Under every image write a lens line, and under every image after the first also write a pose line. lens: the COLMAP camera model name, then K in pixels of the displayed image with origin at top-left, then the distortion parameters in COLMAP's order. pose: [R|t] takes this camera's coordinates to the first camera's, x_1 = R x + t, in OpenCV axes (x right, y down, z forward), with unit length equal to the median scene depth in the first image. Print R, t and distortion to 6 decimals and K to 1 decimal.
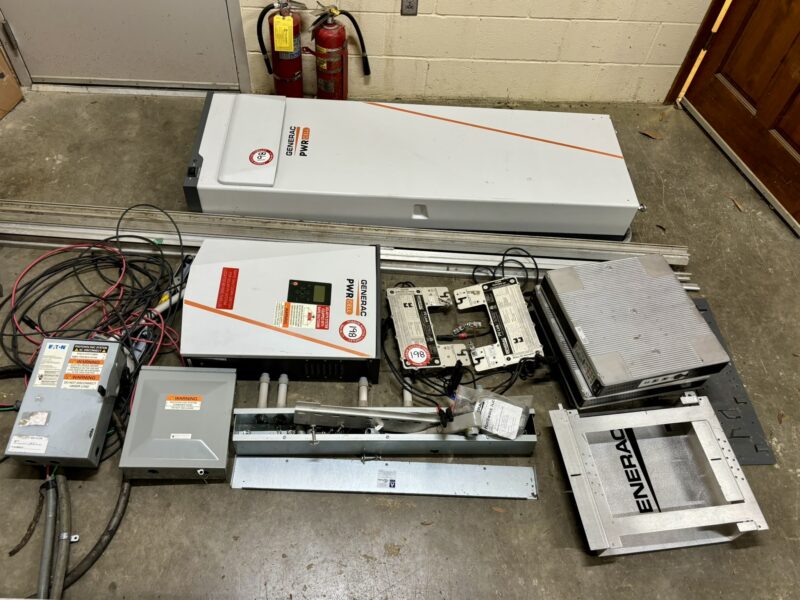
lens RADIAL K [[665.7, 0, 400.0], [0, 665.7, 300.0], [0, 0, 1]] dist [-0.000957, -0.006701]
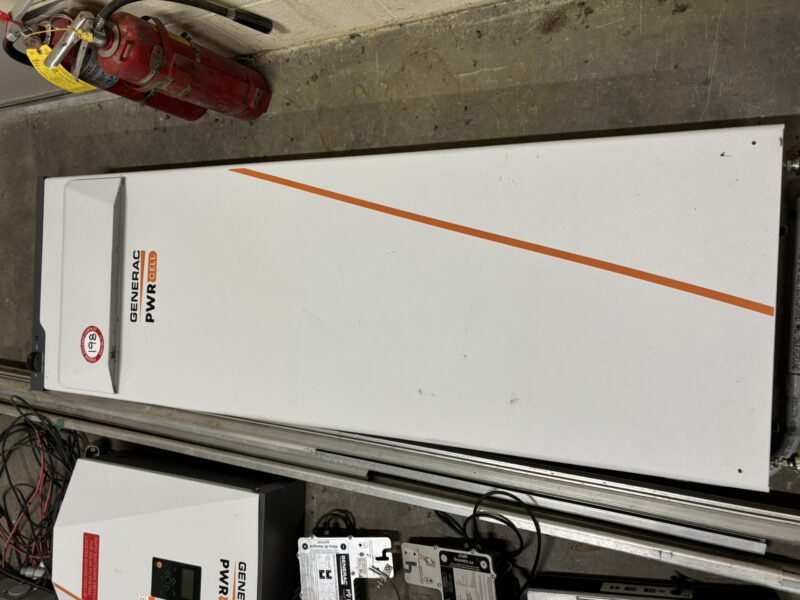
lens RADIAL K [[665.7, 0, 400.0], [0, 665.7, 300.0], [0, 0, 1]] dist [-0.000957, -0.006701]
pose [[0.852060, 0.051109, -0.520944, 0.393521], [0.267675, 0.812710, 0.517545, -0.519796], [0.449827, -0.580423, 0.678796, 0.741753]]
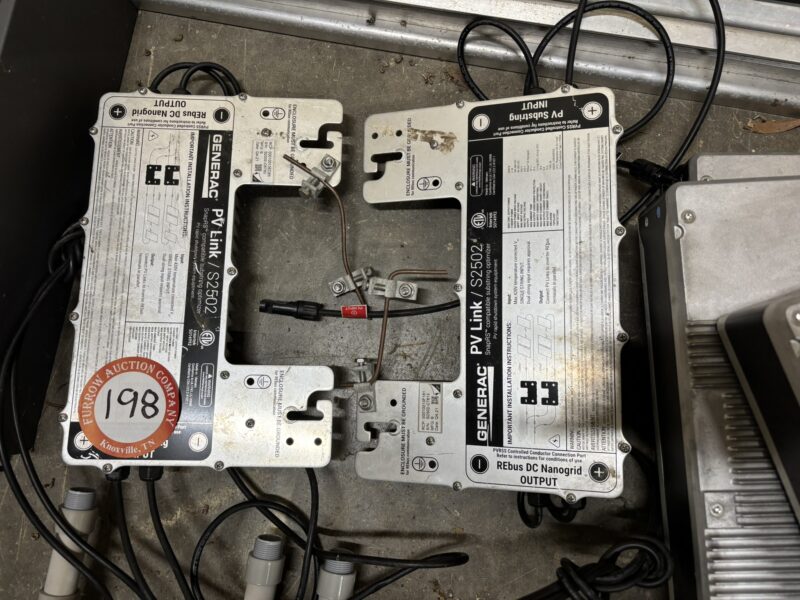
lens RADIAL K [[597.3, 0, 421.9], [0, 597.3, 301.9], [0, 0, 1]] dist [-0.000146, 0.000714]
pose [[0.969171, 0.174343, -0.174103, 0.162419], [-0.062013, 0.856474, 0.512451, -0.077568], [0.238457, -0.485856, 0.840882, 0.790836]]
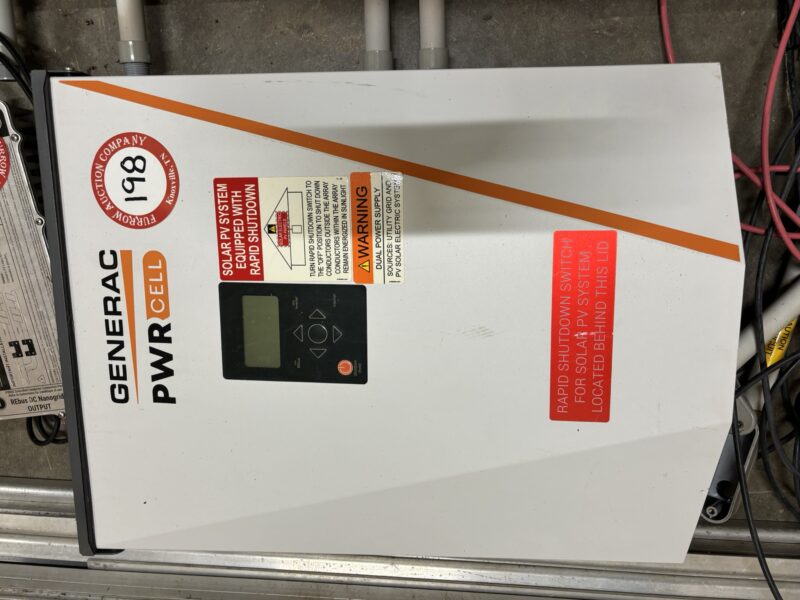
lens RADIAL K [[667.6, 0, 402.2], [0, 667.6, 278.8], [0, 0, 1]] dist [0.010191, 0.003691]
pose [[-0.999520, -0.006549, -0.030284, -0.160462], [-0.008070, -0.888654, 0.458506, -0.111656], [-0.029915, 0.458531, 0.888175, 0.684549]]
